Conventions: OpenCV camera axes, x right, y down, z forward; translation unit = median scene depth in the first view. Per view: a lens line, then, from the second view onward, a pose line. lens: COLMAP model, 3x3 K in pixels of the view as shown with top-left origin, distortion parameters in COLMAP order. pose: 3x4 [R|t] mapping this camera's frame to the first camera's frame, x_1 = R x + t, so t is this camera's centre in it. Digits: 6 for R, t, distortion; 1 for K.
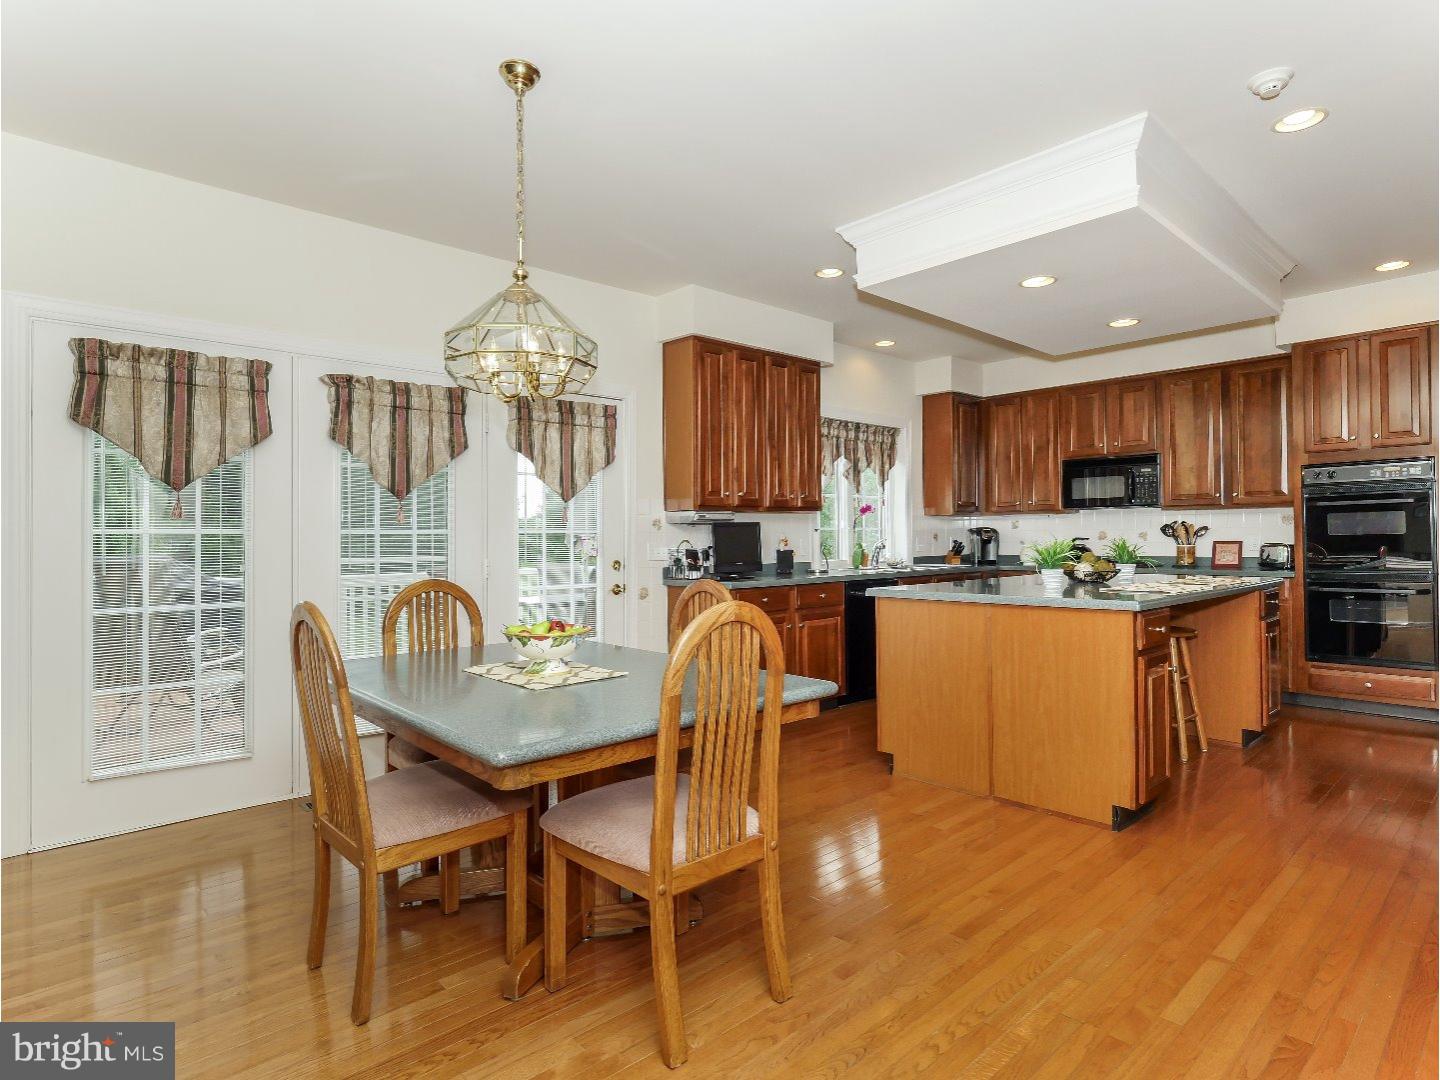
lens RADIAL K [[790.6, 0, 717.0], [0, 790.6, 528.2], [0, 0, 1]] dist [-0.020888, 0.001588]
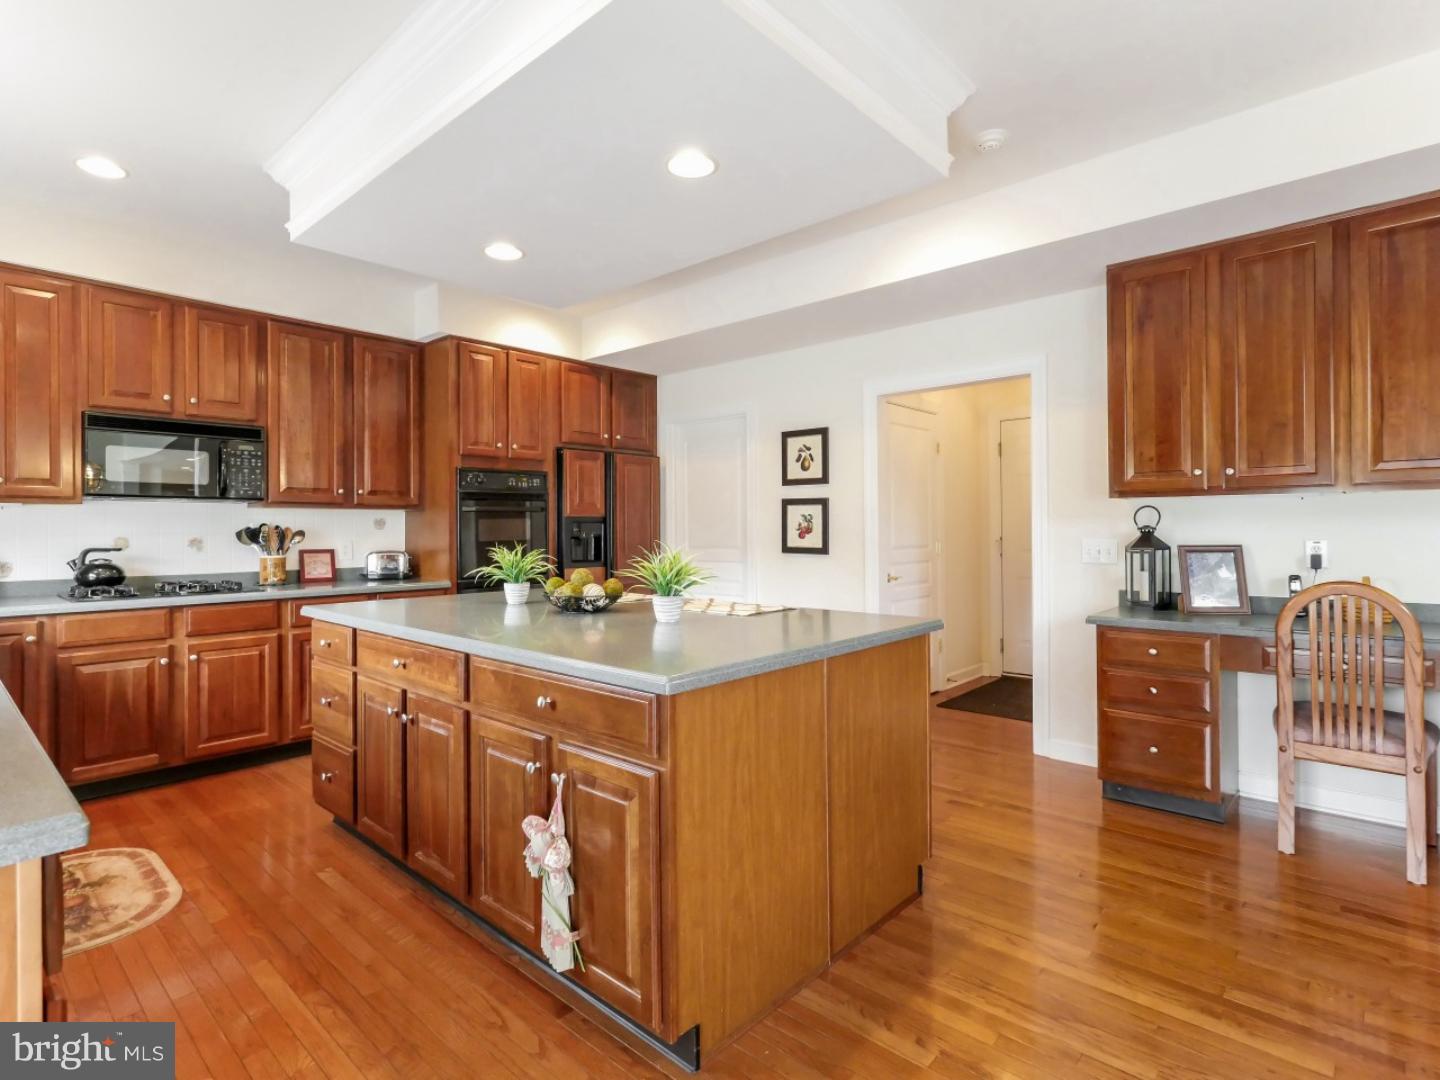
lens RADIAL K [[724.6, 0, 719.3], [0, 724.6, 529.3], [0, 0, 1]] dist [0.004708, 0.000654]
pose [[-0.105151, 0.010231, 0.994404, -0.136946], [-0.004594, 0.999931, -0.010773, 0.001981], [-0.994446, -0.005701, -0.105097, 0.706536]]
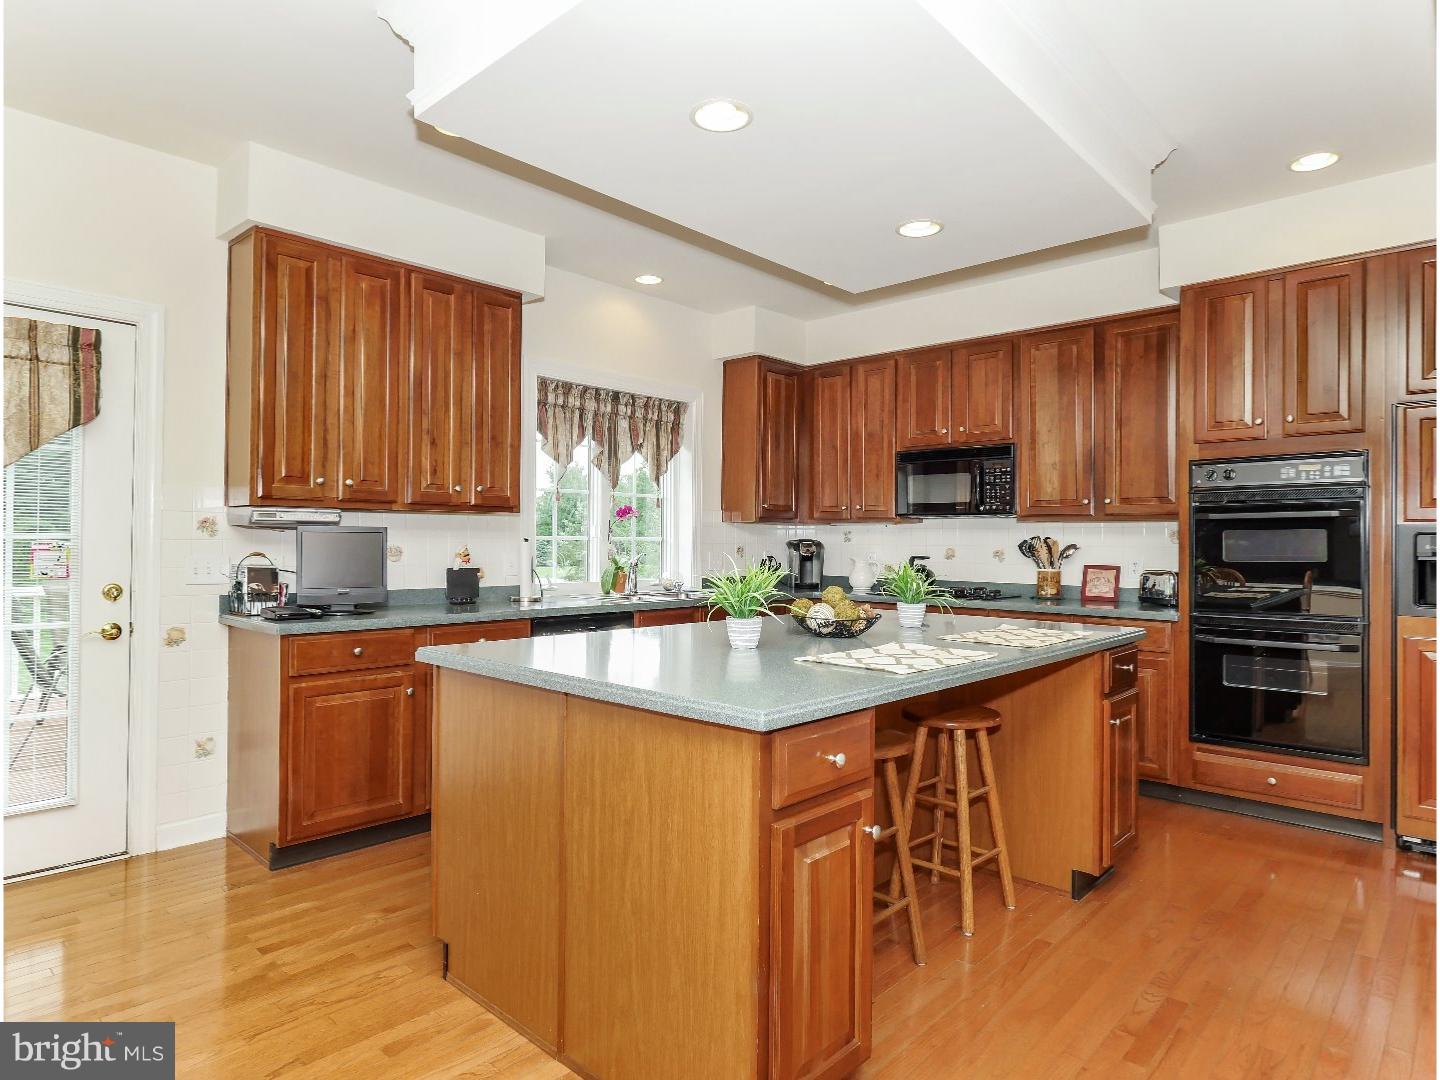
lens RADIAL K [[837.4, 0, 730.7], [0, 837.4, 535.7], [0, 0, 1]] dist [-0.015847, -0.001127]
pose [[0.995898, 0.018746, 0.088523, 0.249590], [-0.018998, 0.999817, 0.002010, -0.006323], [-0.088469, -0.003684, 0.996072, 0.267601]]
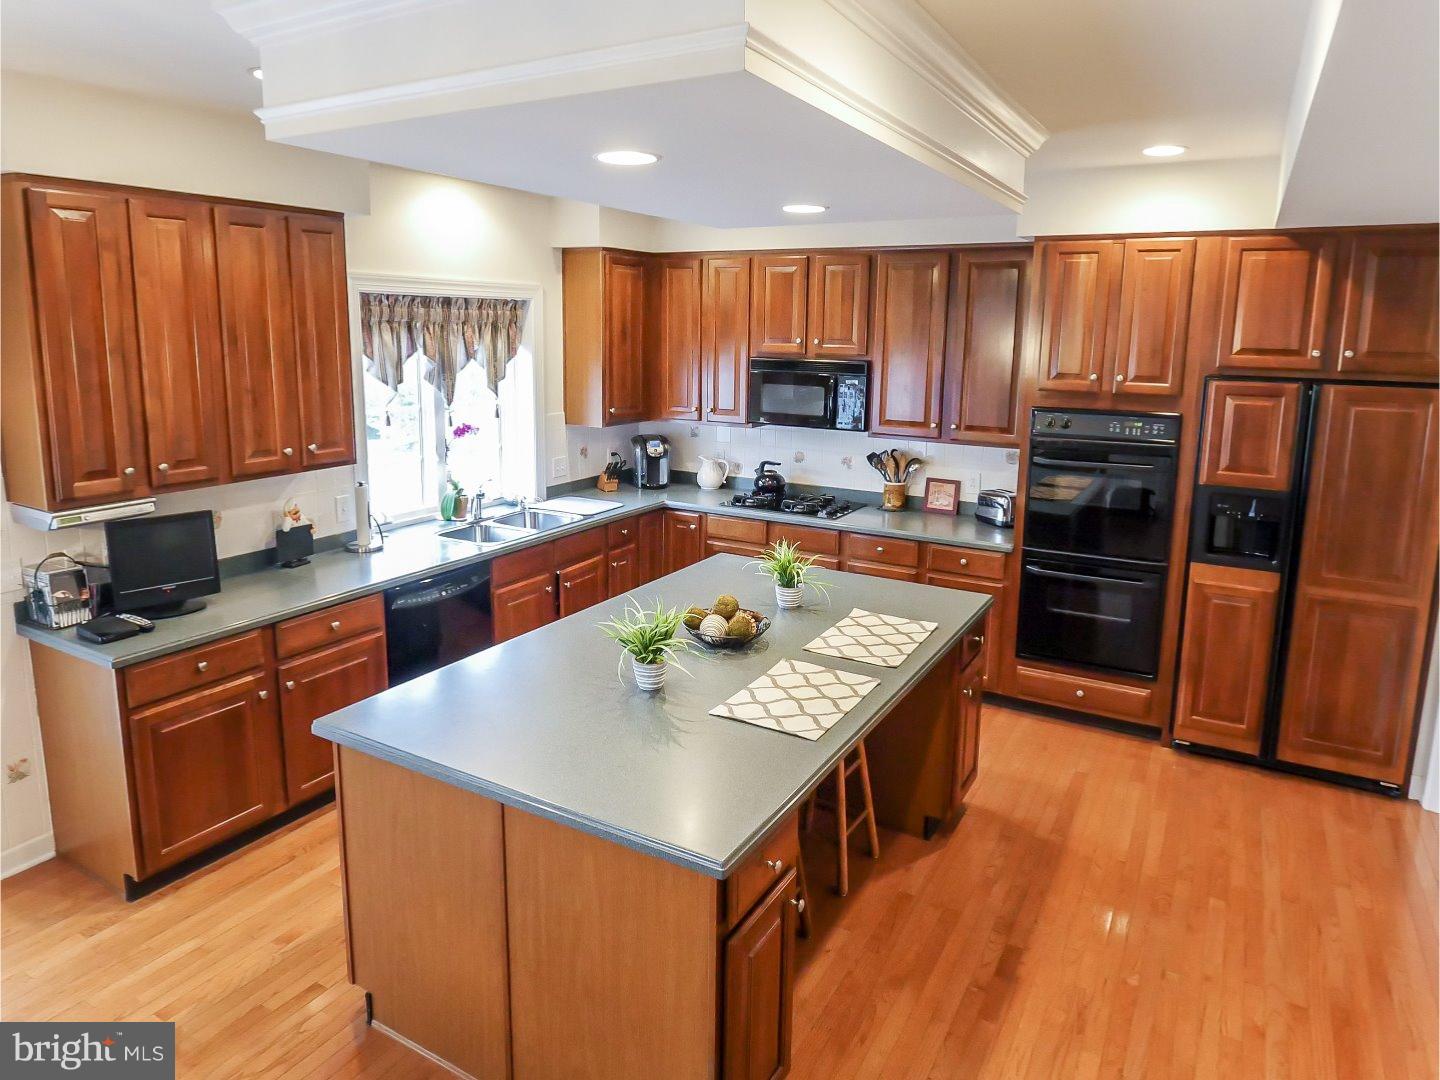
lens RADIAL K [[903.8, 0, 738.1], [0, 903.8, 471.4], [0, 0, 1]] dist [-0.022829, -0.005621]
pose [[0.948053, -0.025905, 0.317056, 0.191499], [-0.029768, 0.985081, 0.169495, -0.142273], [-0.316717, -0.170128, 0.933138, 0.253900]]
